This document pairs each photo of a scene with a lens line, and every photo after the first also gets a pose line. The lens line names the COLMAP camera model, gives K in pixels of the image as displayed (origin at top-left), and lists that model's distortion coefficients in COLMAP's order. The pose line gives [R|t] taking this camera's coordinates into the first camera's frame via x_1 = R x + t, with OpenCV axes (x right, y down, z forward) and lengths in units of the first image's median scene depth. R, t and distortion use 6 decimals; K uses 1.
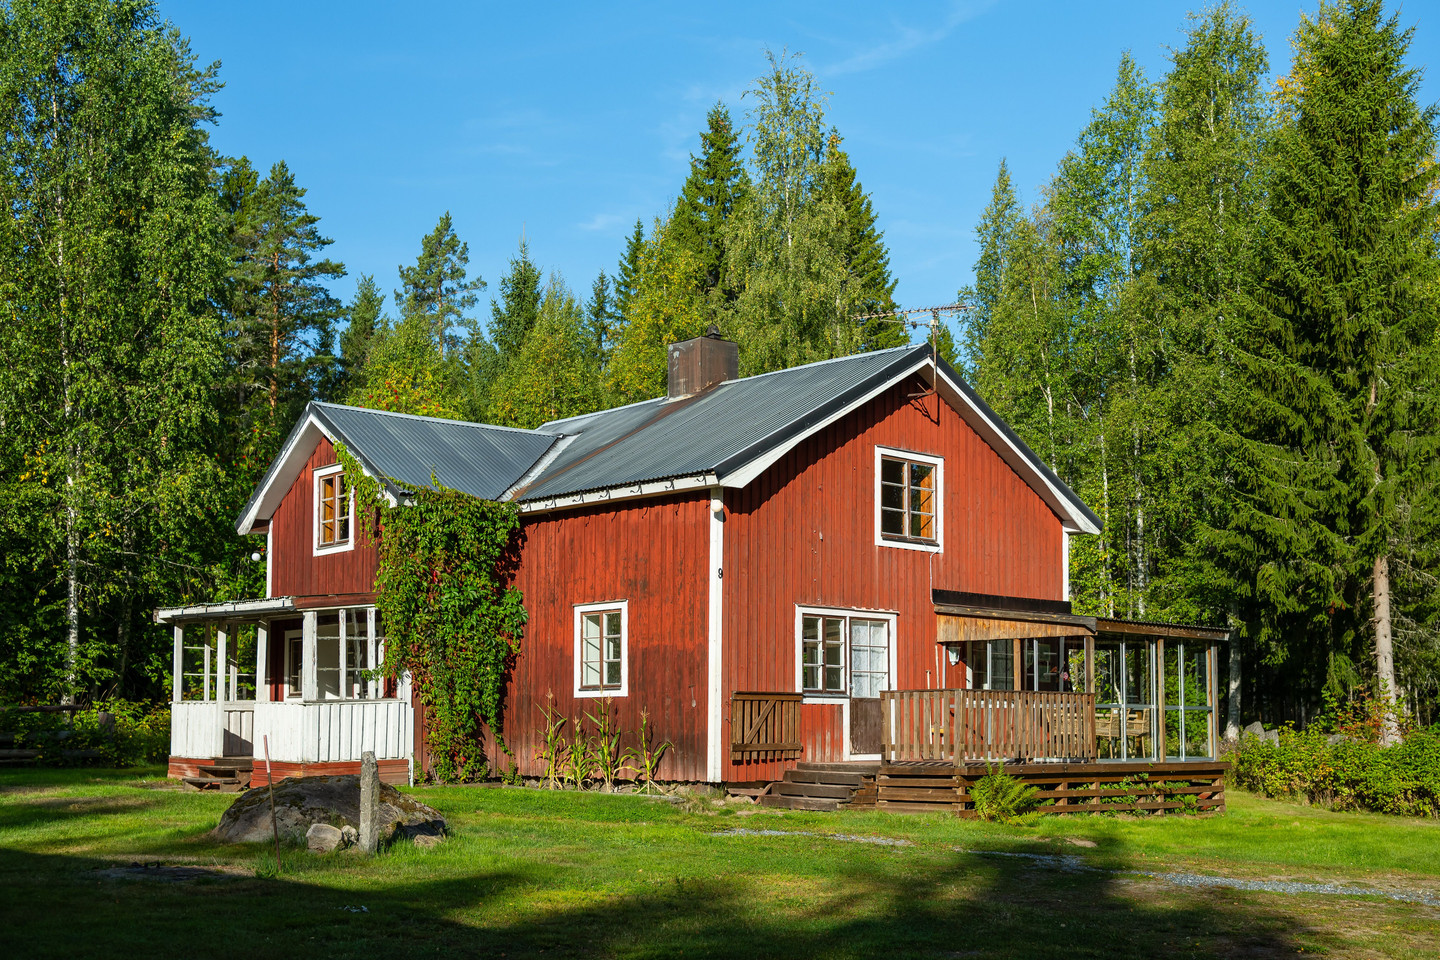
lens RADIAL K [[1750.0, 0, 758.2], [0, 1750.0, 634.5], [0, 0, 1]] dist [0.000935, 0.016271]
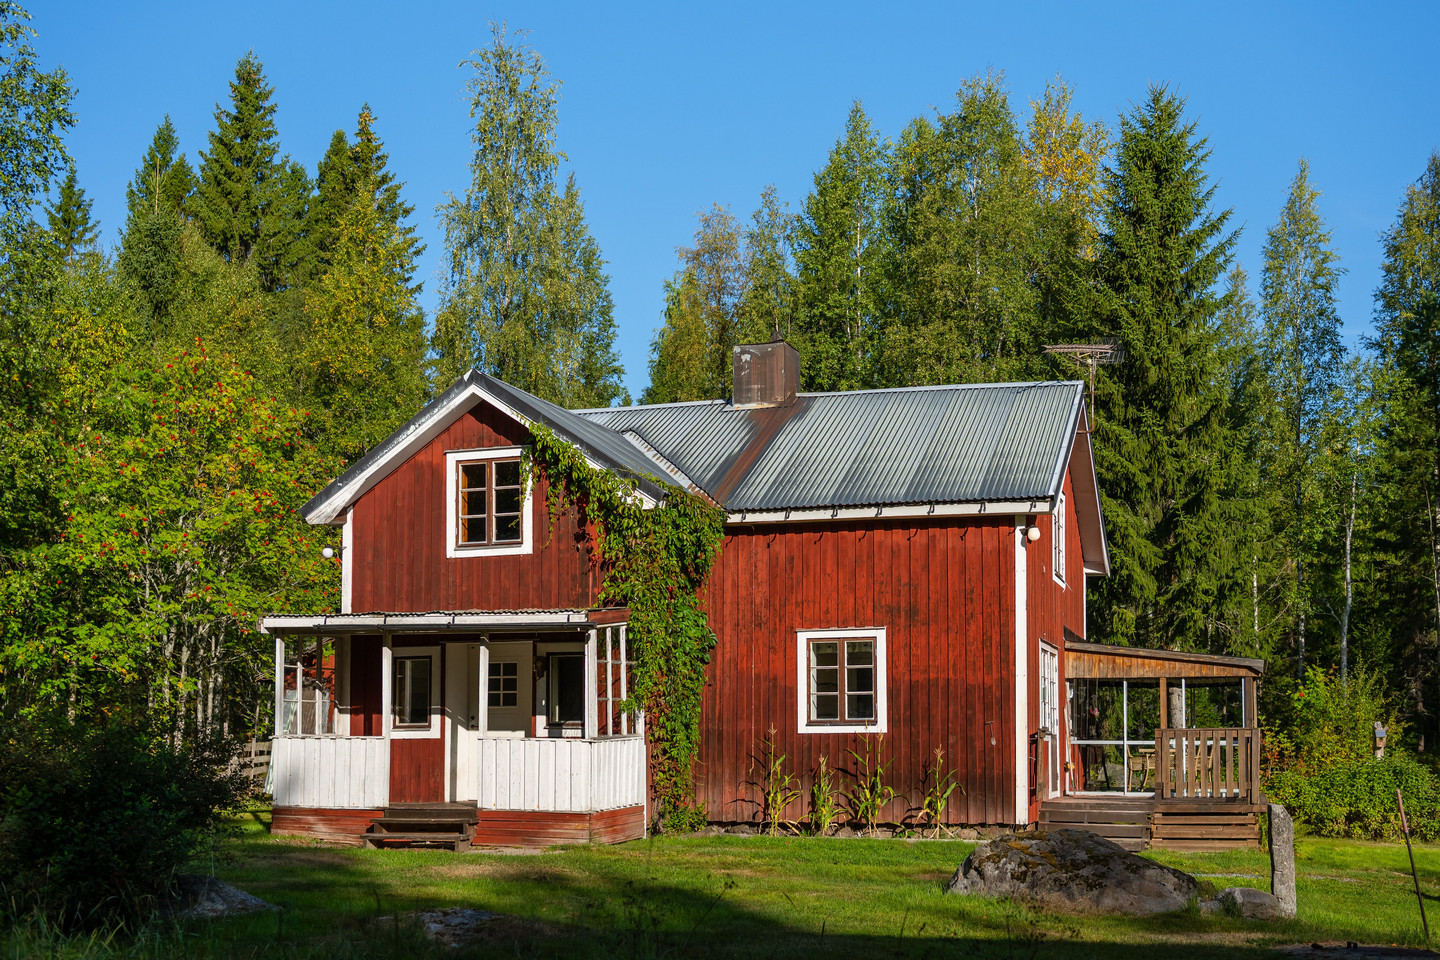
lens RADIAL K [[1750.0, 0, 758.2], [0, 1750.0, 634.5], [0, 0, 1]] dist [0.000935, 0.016271]
pose [[0.851326, 0.031889, 0.523666, -0.576435], [-0.026388, 0.999490, -0.017966, 0.002008], [-0.523973, 0.001477, 0.851734, 0.237137]]
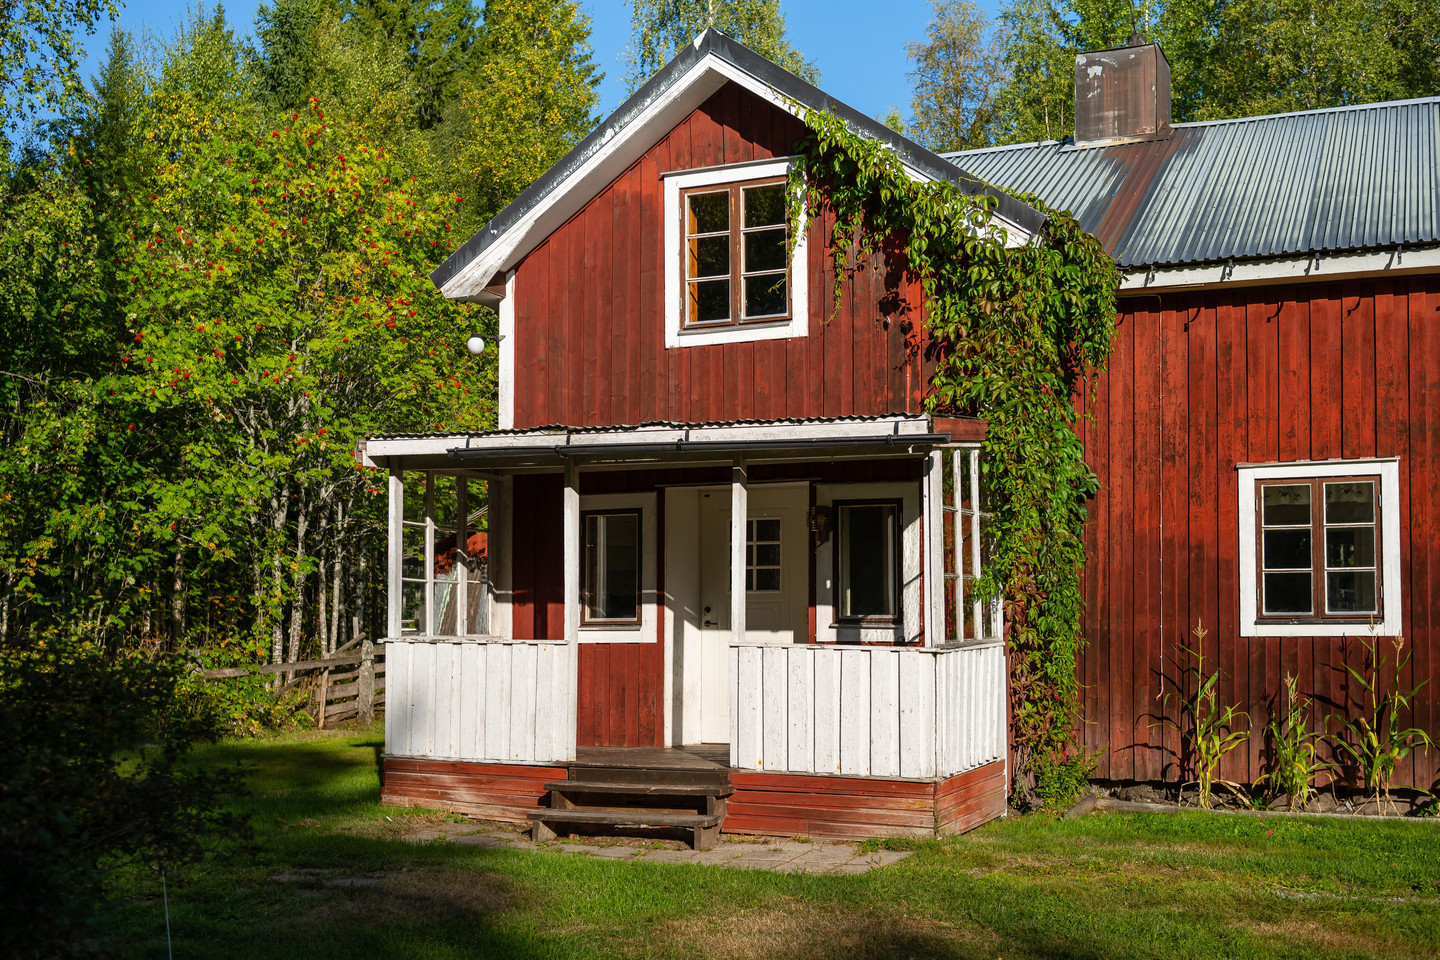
lens RADIAL K [[1670.9, 0, 720.8], [0, 1670.9, 570.4], [0, 0, 1]] dist [0.003251, -0.000597]
pose [[0.905163, 0.019925, 0.424597, -0.456430], [-0.025008, 0.999667, 0.006401, 0.015922], [-0.424328, -0.016413, 0.905360, 0.581259]]
